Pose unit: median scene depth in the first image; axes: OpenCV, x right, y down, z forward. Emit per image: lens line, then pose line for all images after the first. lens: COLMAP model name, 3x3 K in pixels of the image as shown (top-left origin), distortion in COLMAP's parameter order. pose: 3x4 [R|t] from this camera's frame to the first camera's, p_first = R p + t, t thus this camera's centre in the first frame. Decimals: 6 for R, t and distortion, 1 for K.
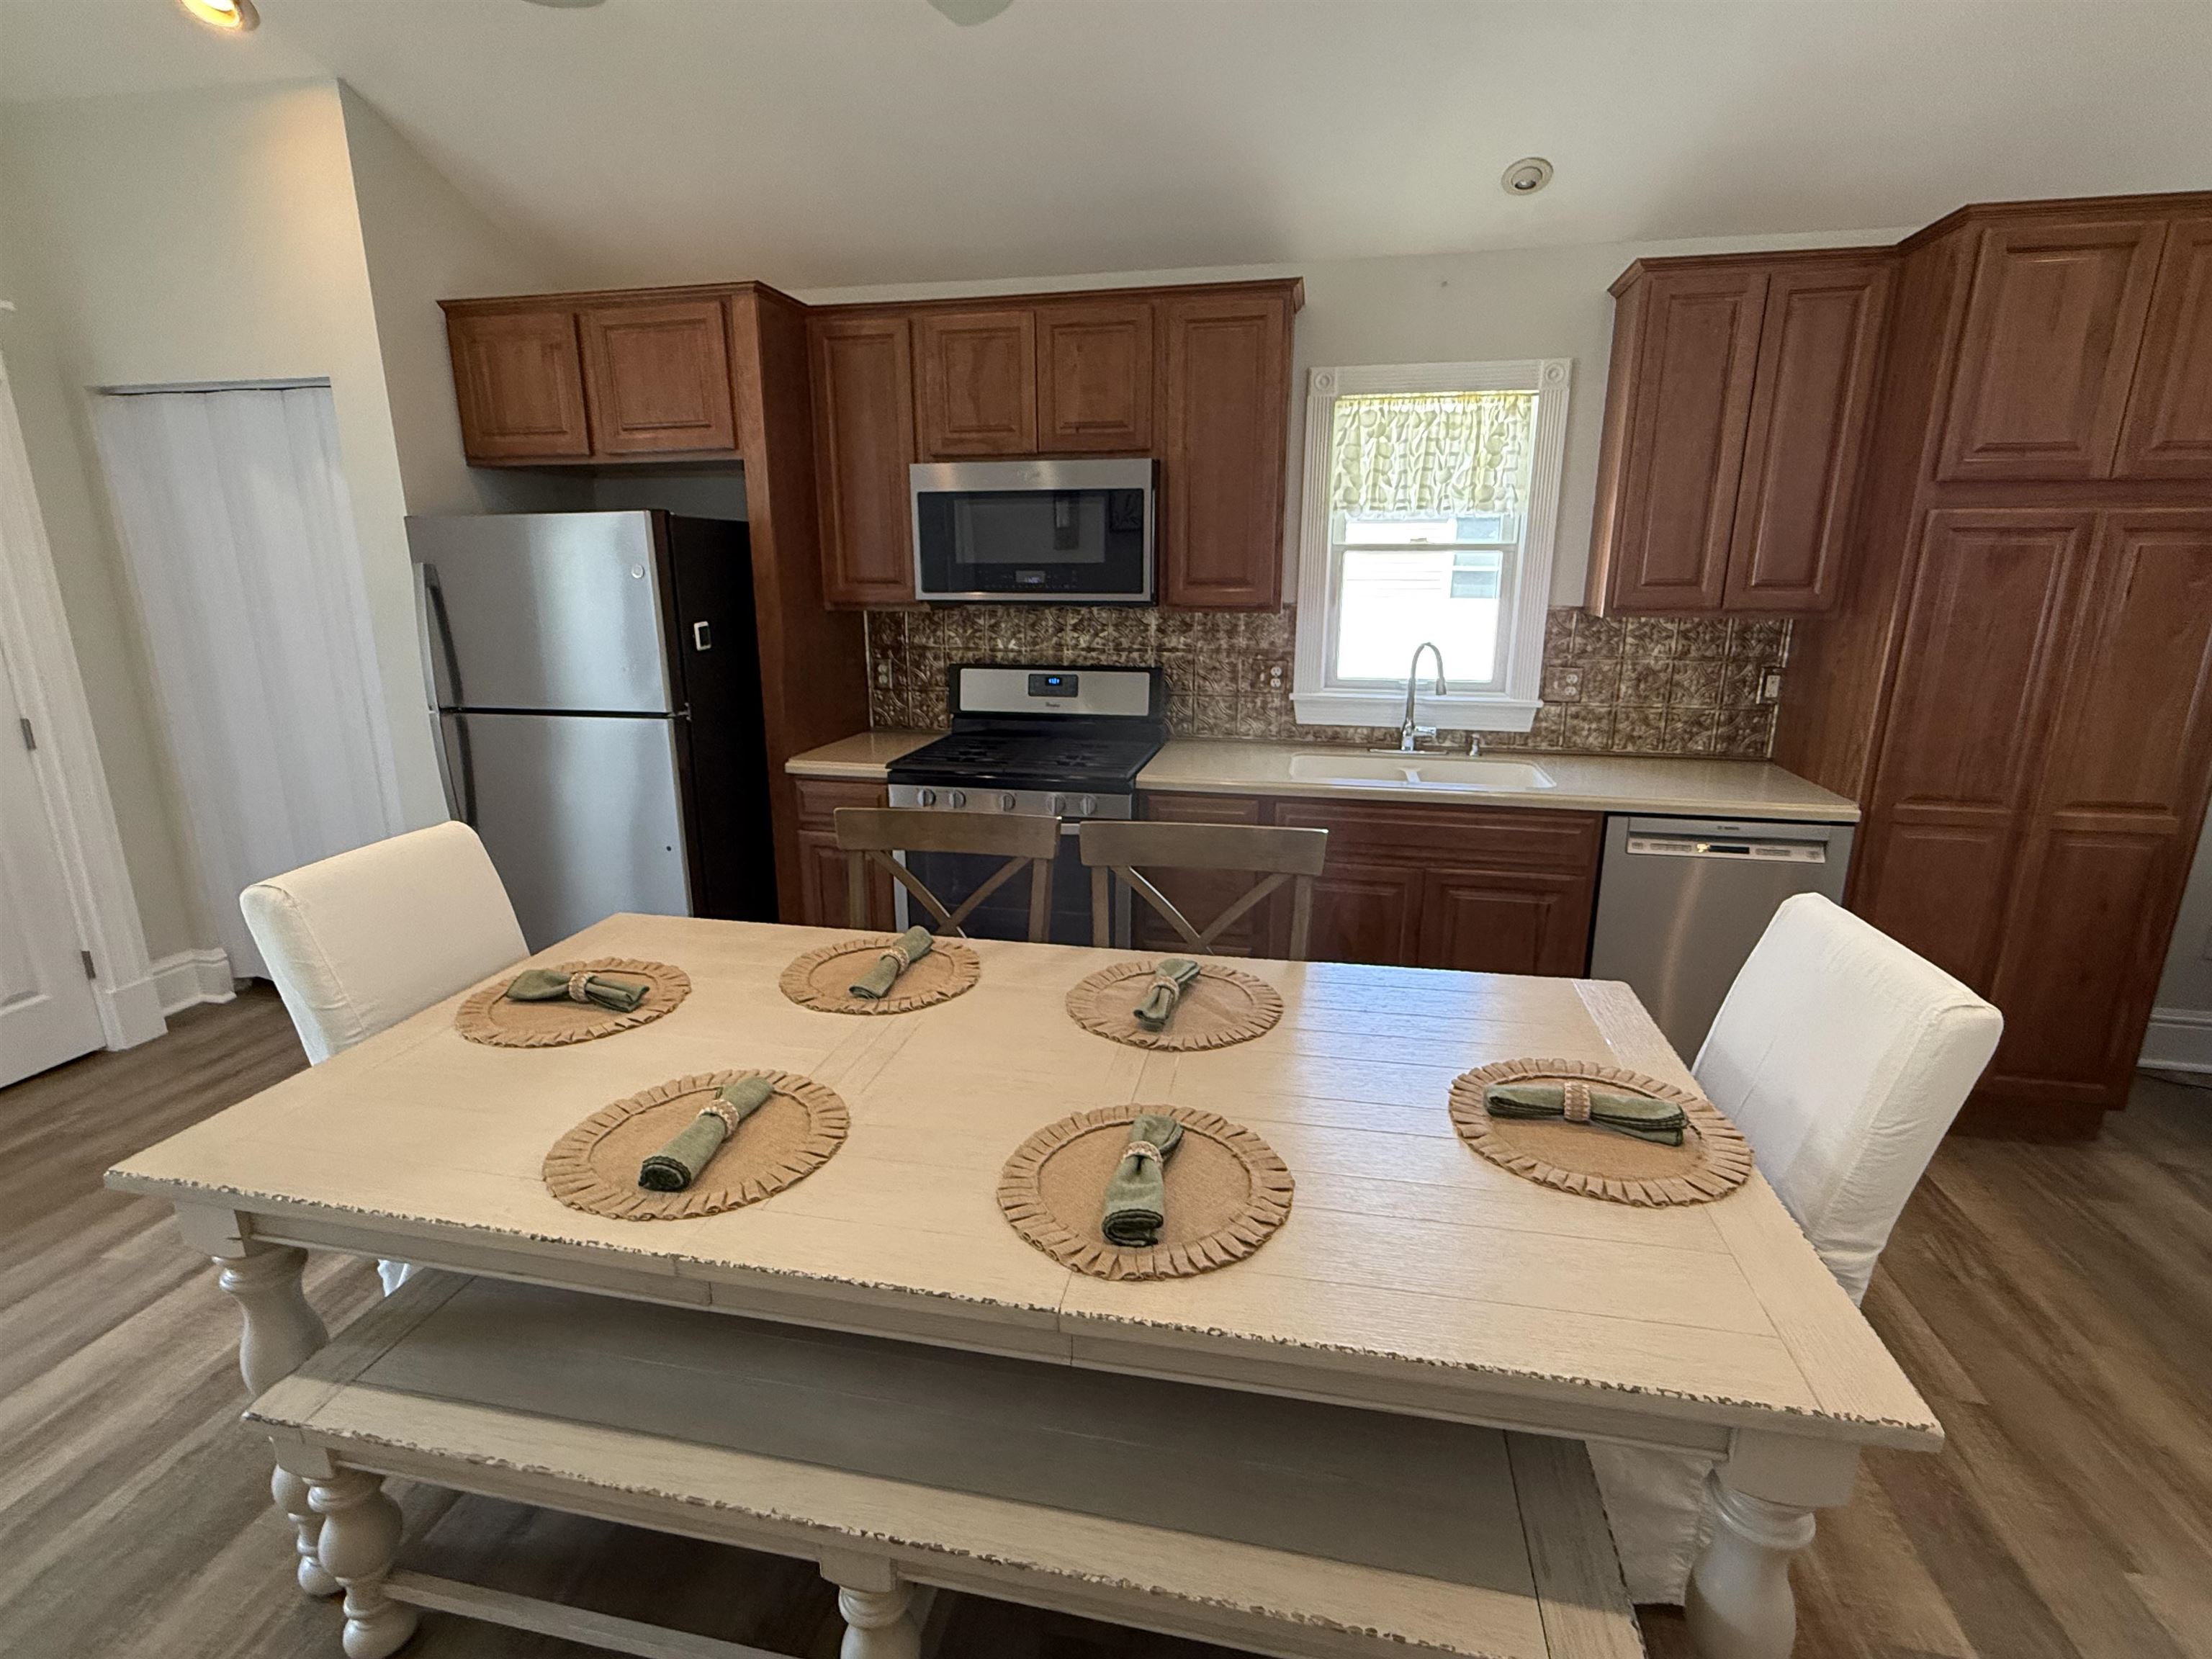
lens RADIAL K [[1037.6, 0, 1106.0], [0, 1037.6, 829.5], [0, 0, 1]] dist [-0.002494, 0.000176]
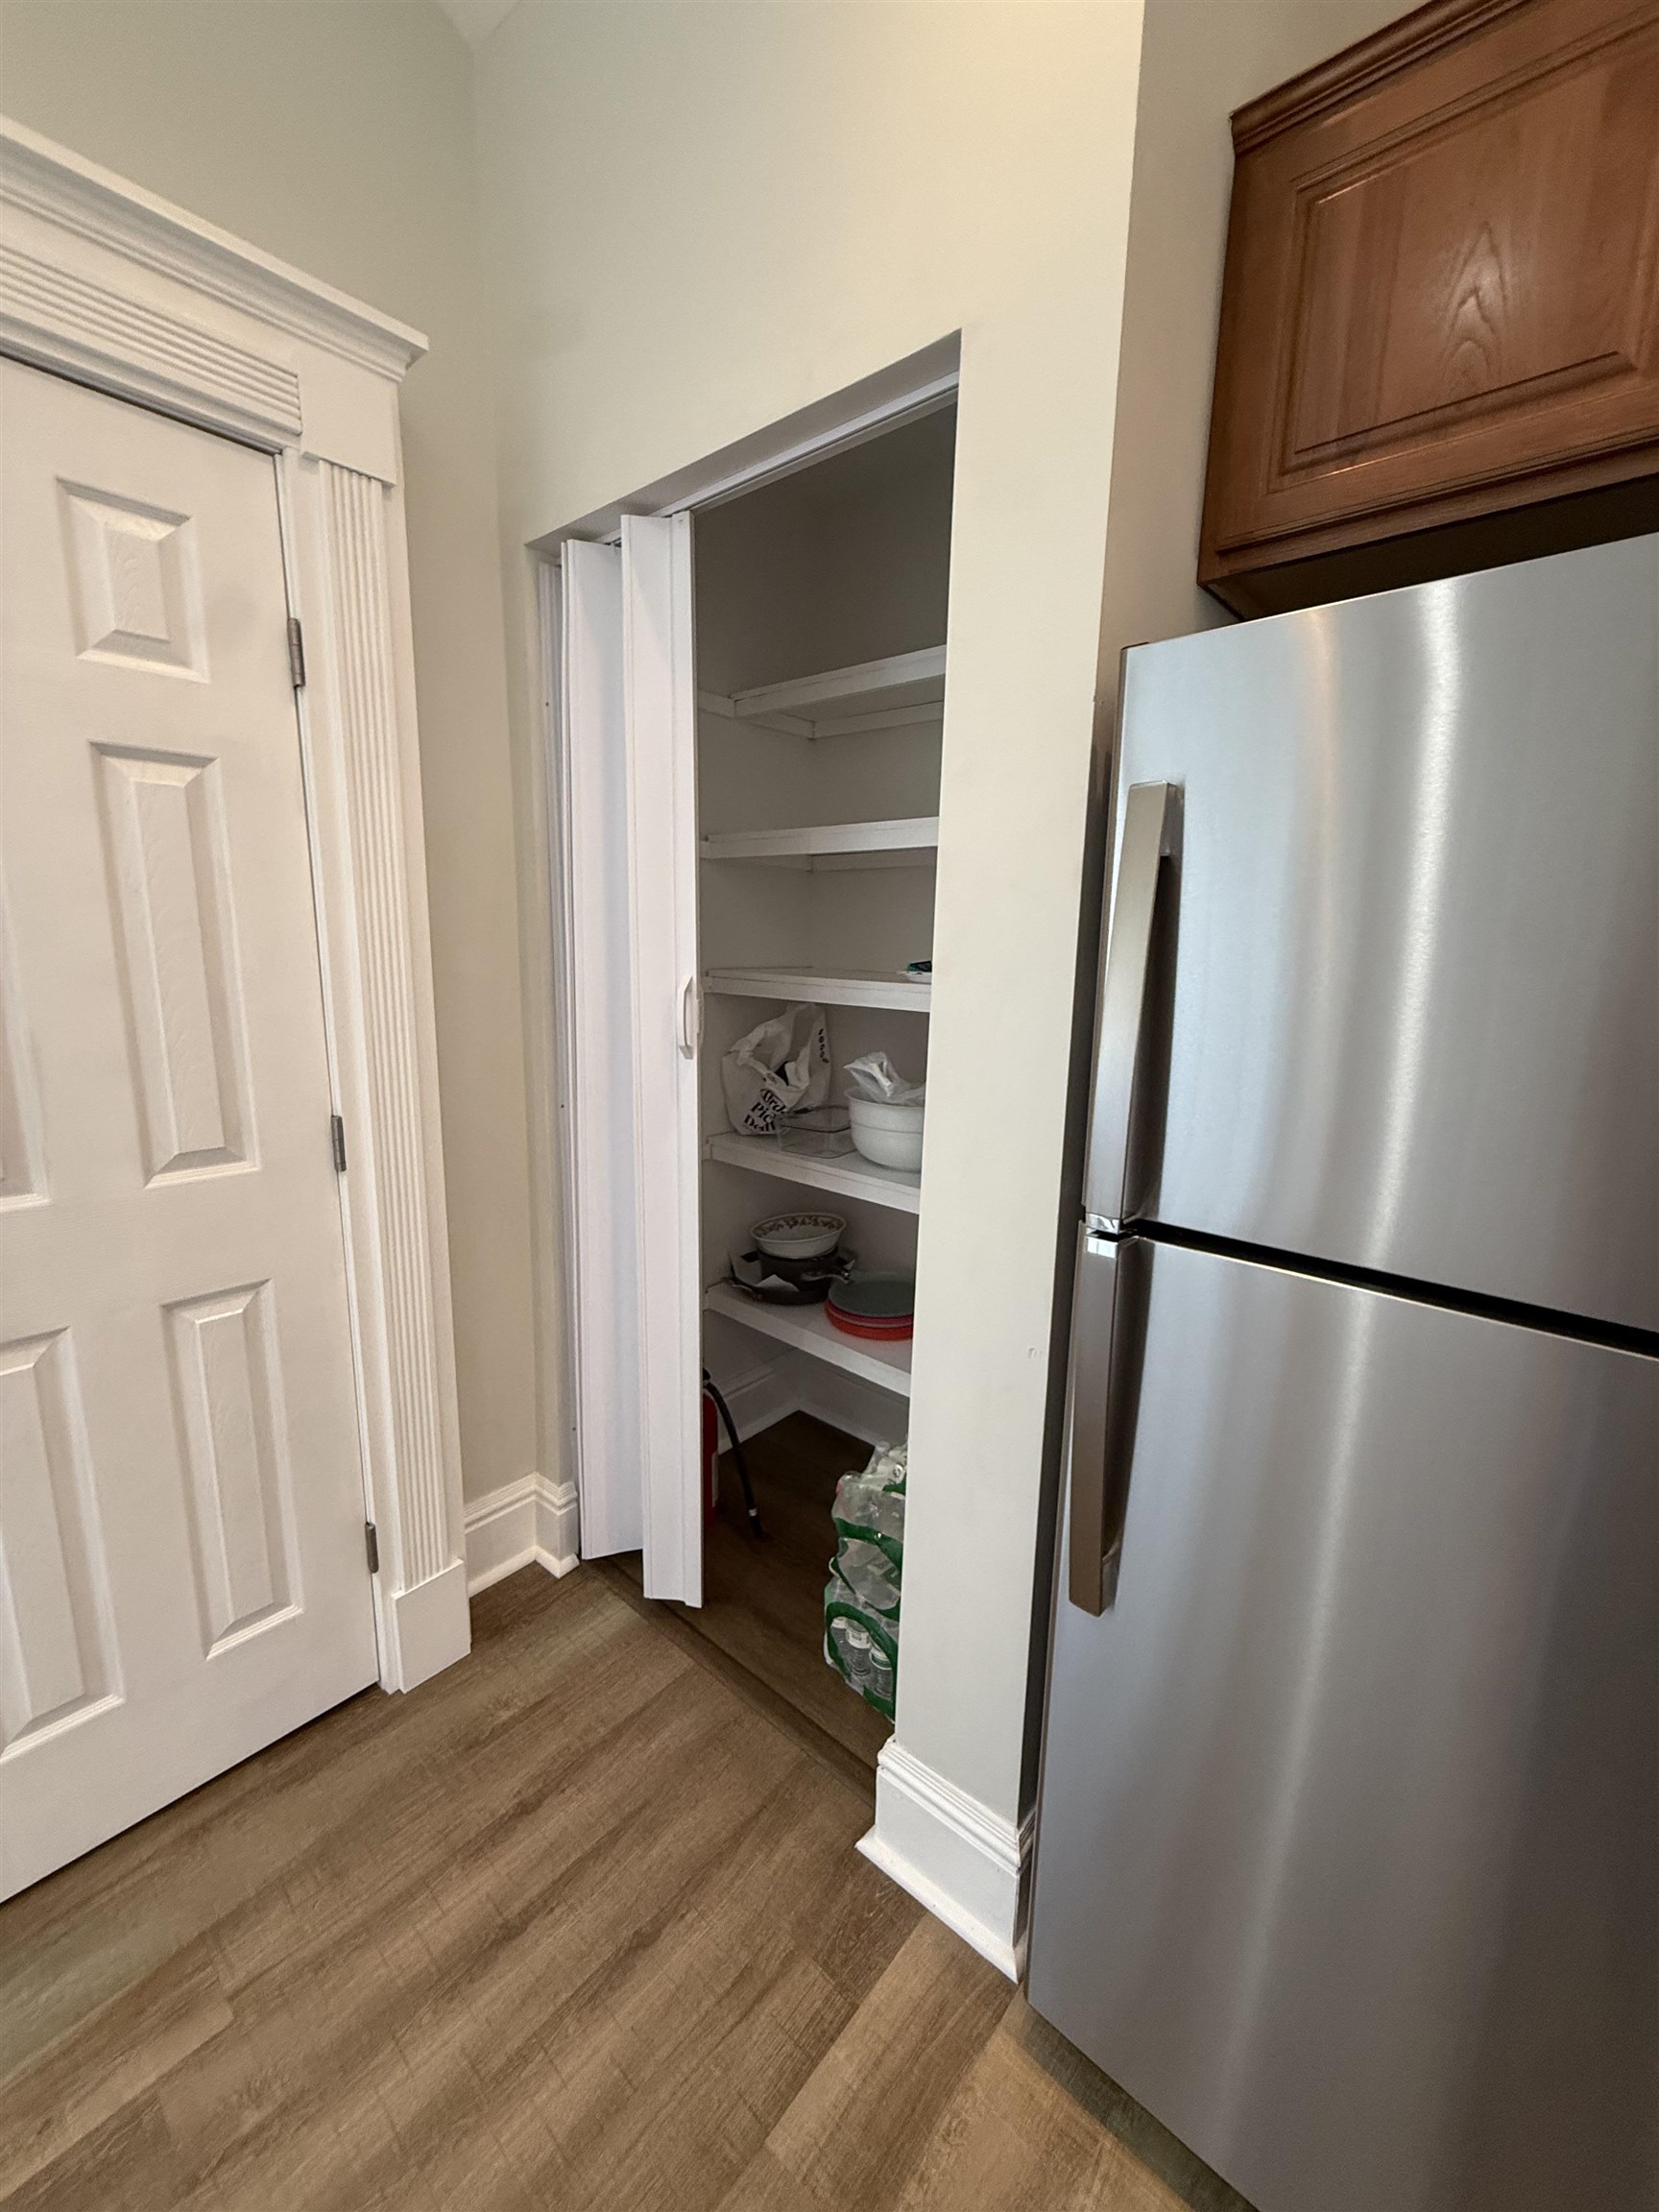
lens RADIAL K [[879.6, 0, 825.2], [0, 879.6, 1097.8], [0, 0, 1]] dist [0.001052, 0.000436]
pose [[0.867438, 0.110130, -0.485203, -0.584226], [-0.147027, 0.988382, -0.038514, -0.132472], [0.475325, 0.104747, 0.873553, 0.697449]]
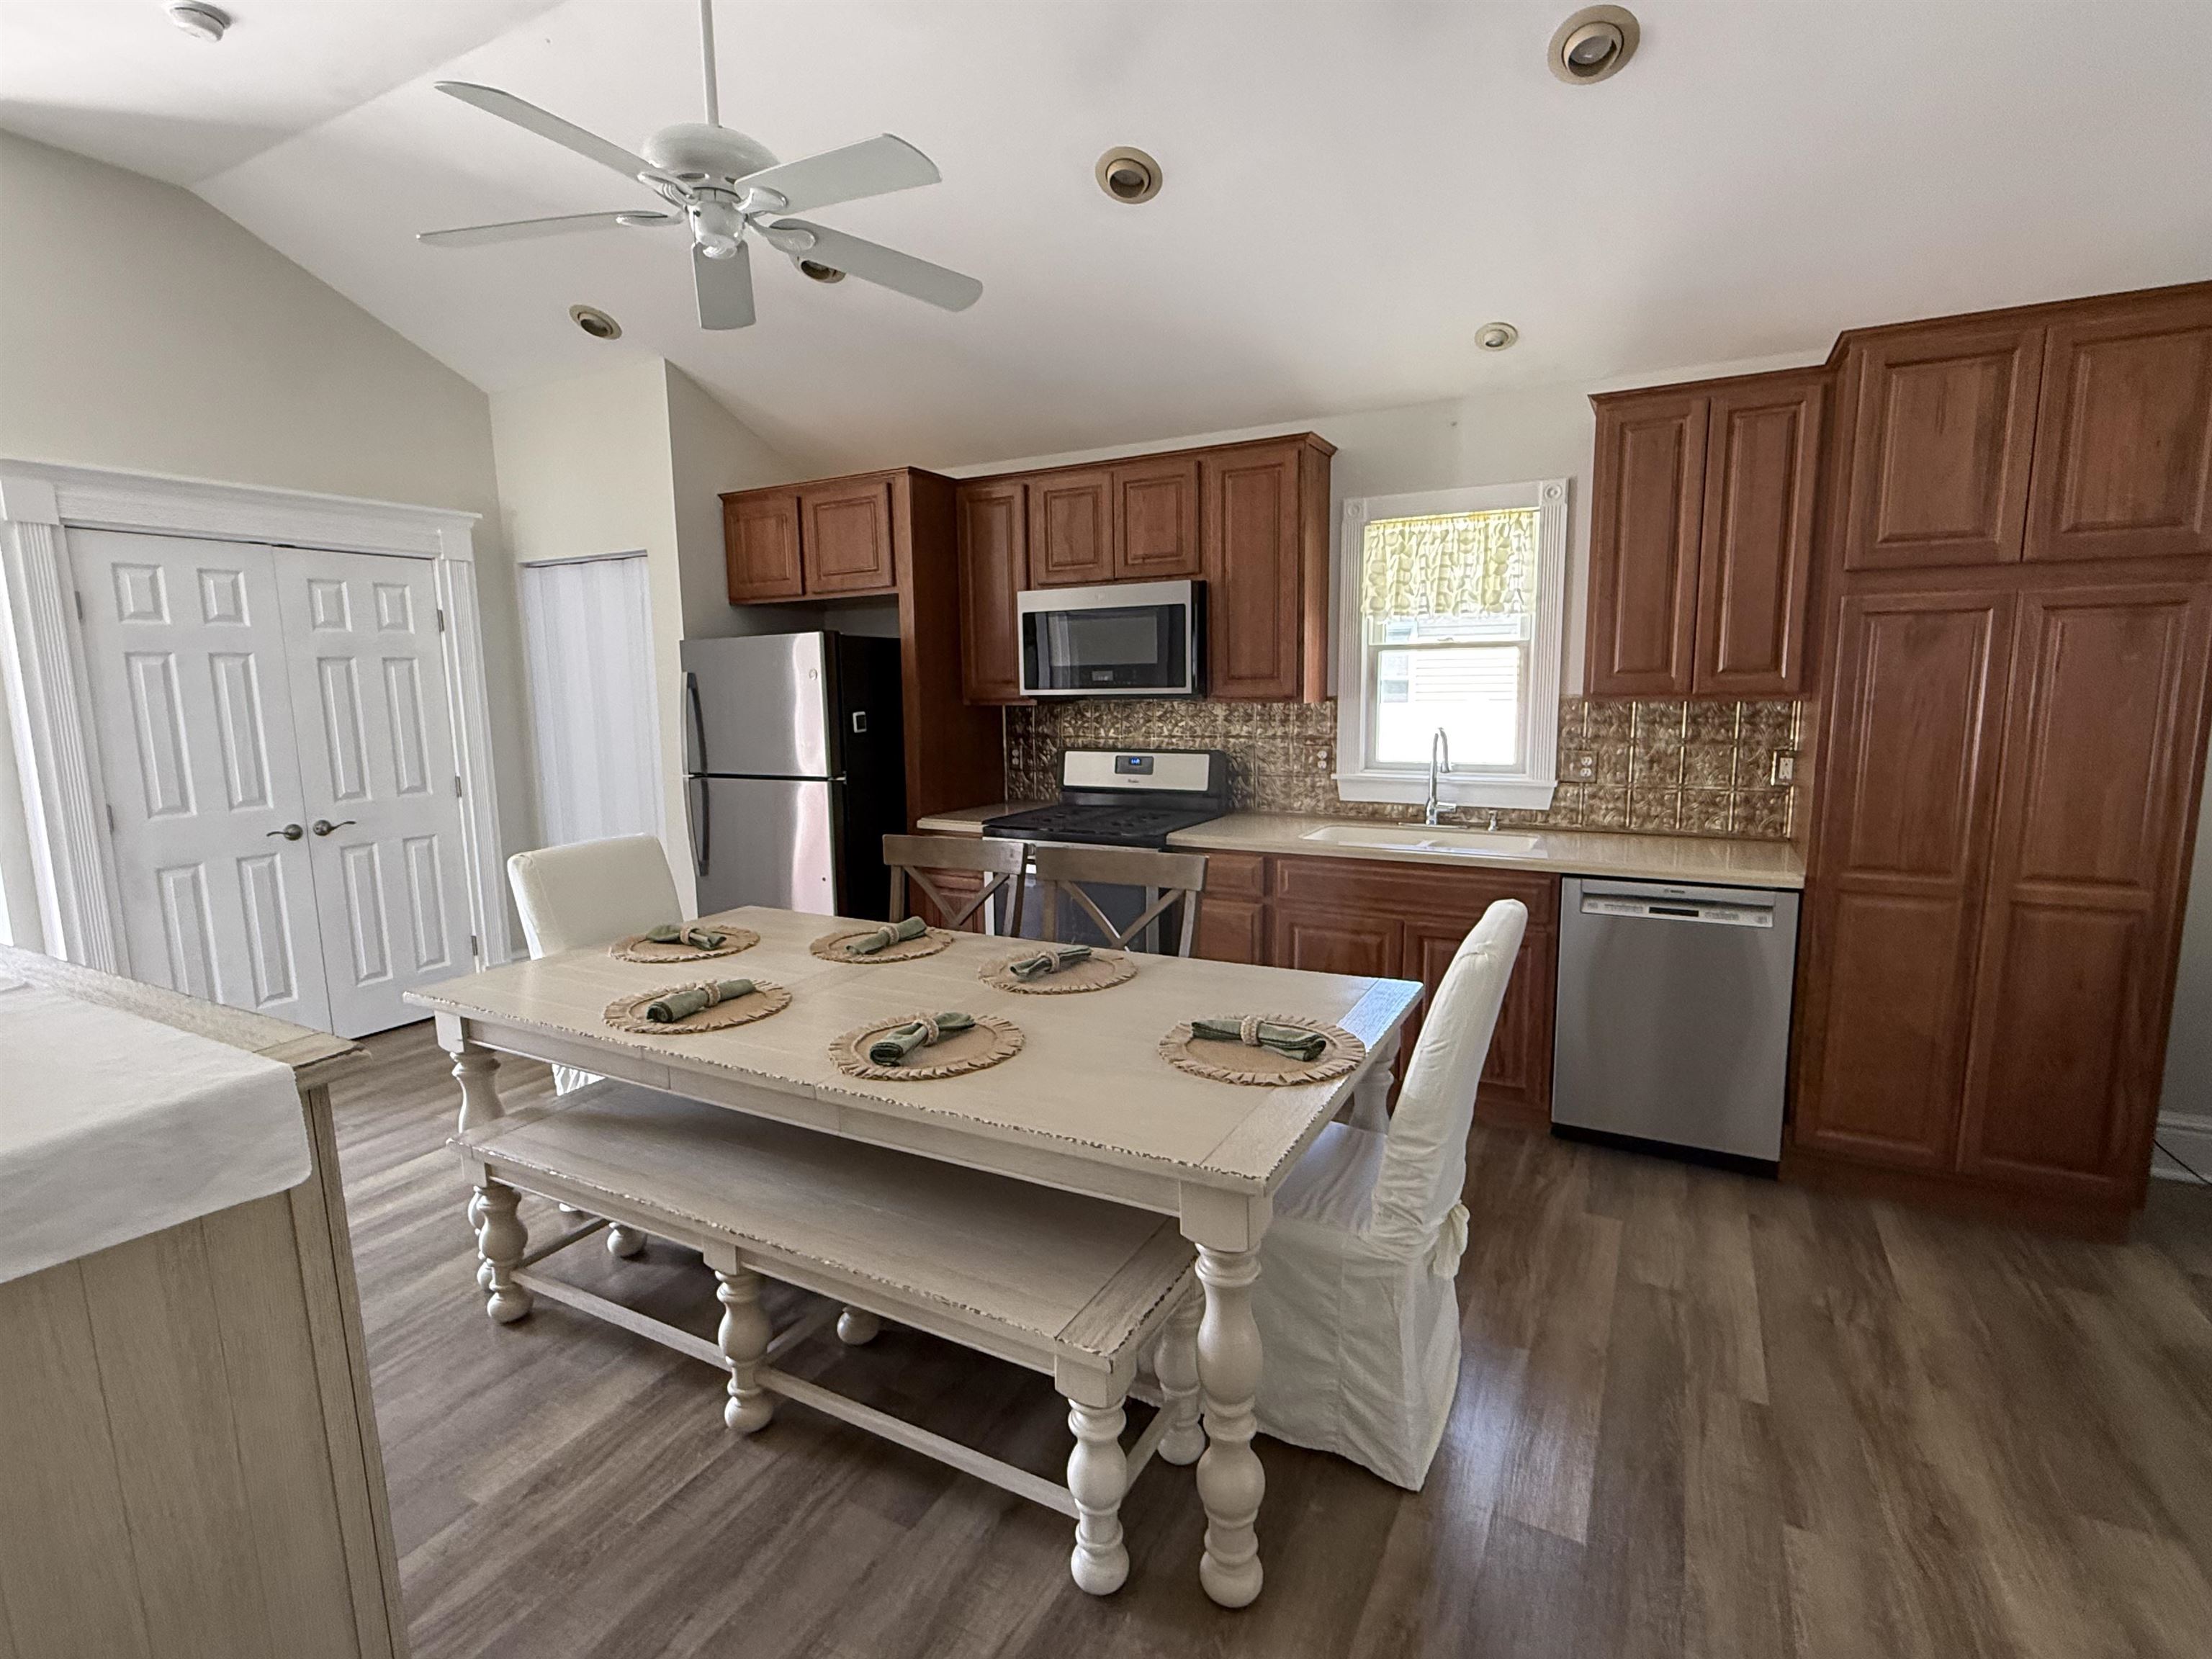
lens RADIAL K [[1037.6, 0, 1106.0], [0, 1037.6, 829.5], [0, 0, 1]] dist [-0.002494, 0.000176]
pose [[0.958255, 0.026683, -0.284666, 0.290164], [-0.058402, 0.992911, -0.103525, 0.068931], [0.279886, 0.115829, 0.953020, -0.166851]]
